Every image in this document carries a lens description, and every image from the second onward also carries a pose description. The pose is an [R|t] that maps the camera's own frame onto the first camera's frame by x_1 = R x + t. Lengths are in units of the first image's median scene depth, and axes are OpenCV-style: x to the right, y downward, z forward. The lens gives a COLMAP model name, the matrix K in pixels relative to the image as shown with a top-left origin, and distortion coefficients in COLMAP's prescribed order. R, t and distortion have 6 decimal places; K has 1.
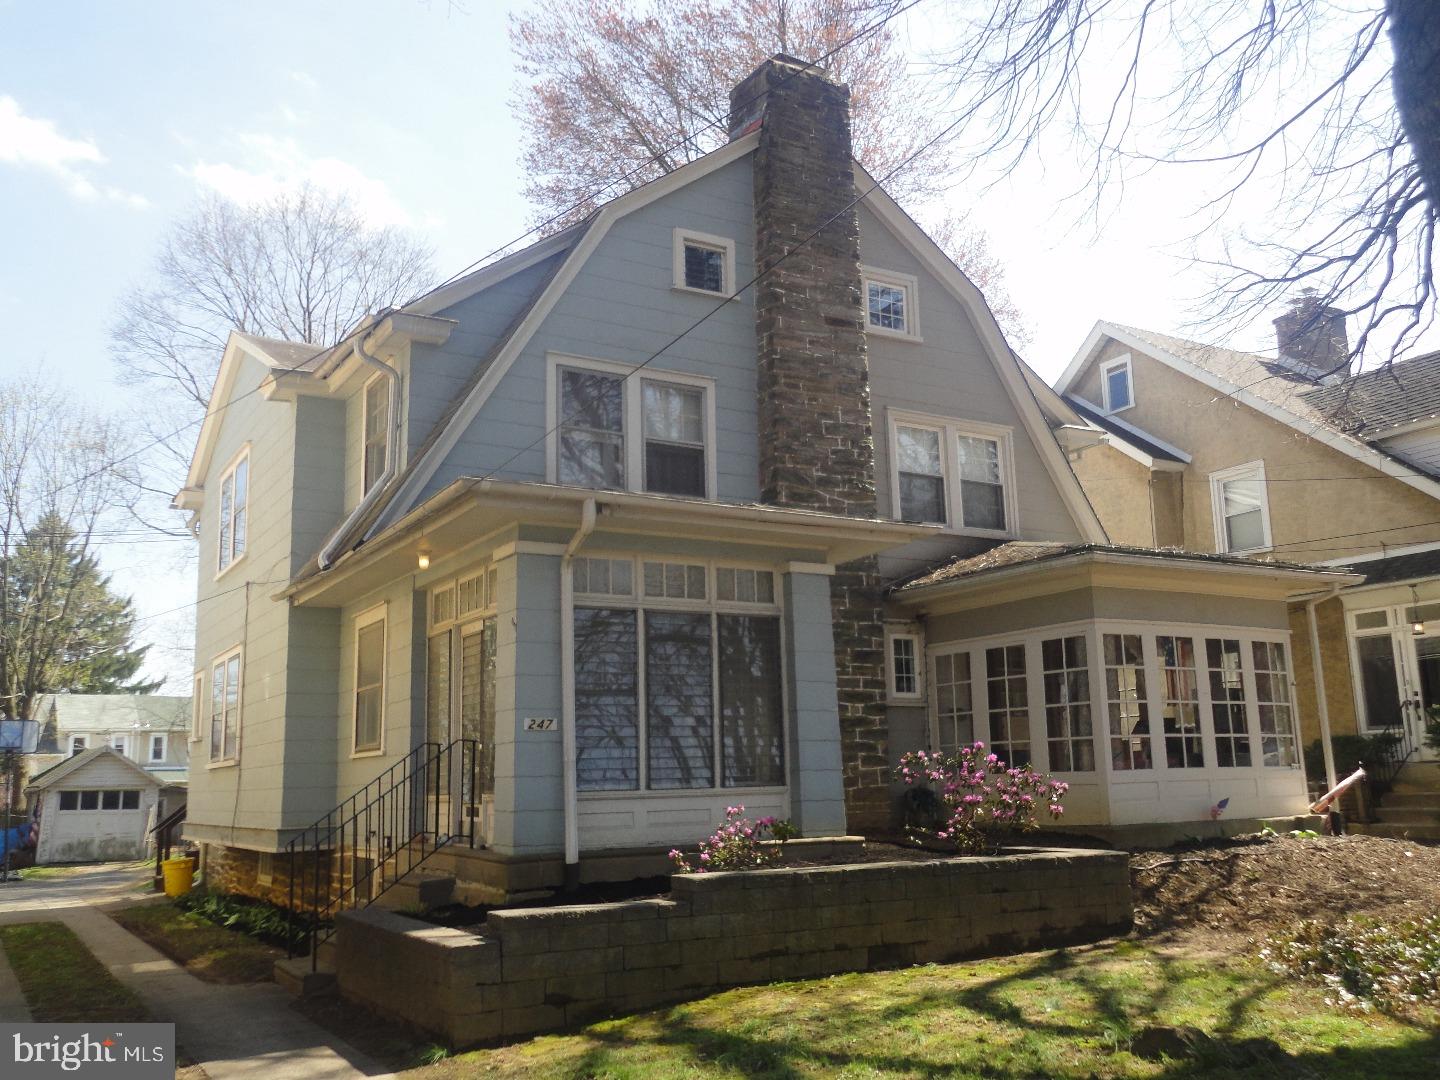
lens RADIAL K [[1306.8, 0, 720.0], [0, 1306.8, 540.0], [0, 0, 1]] dist [-0.010558, 0.004150]
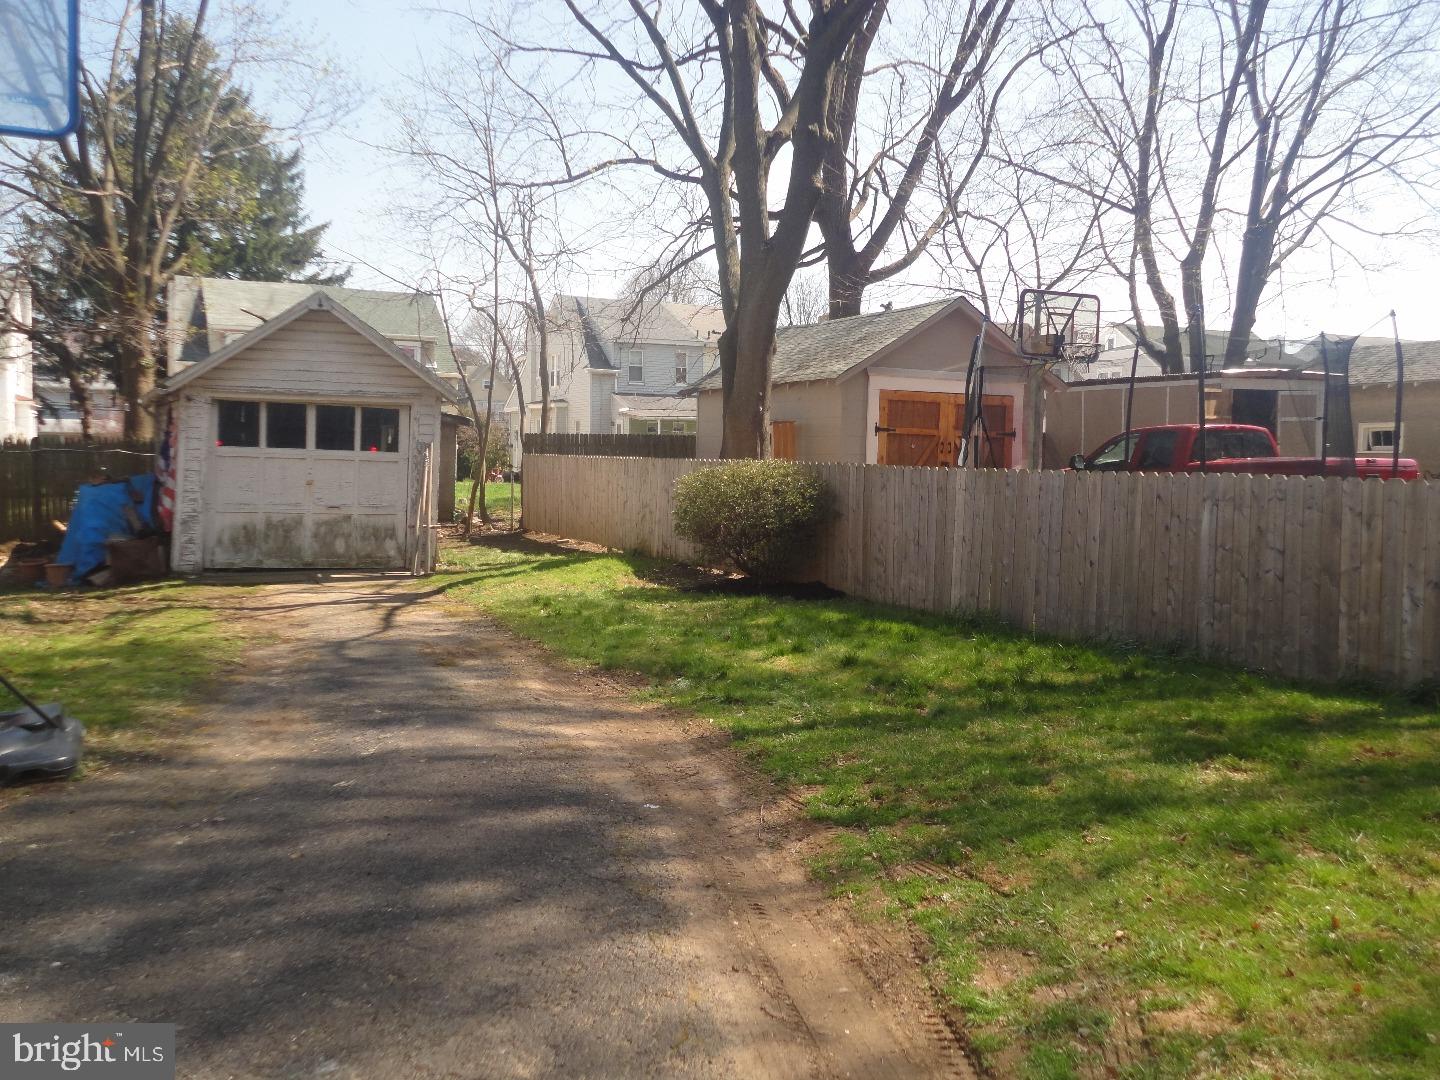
lens RADIAL K [[1306.8, 0, 720.0], [0, 1306.8, 540.0], [0, 0, 1]] dist [-0.010558, 0.004150]
pose [[0.994303, 0.053567, -0.092149, -0.303640], [-0.028600, 0.966917, 0.253483, 0.124498], [0.102679, -0.249404, 0.962941, 0.599627]]
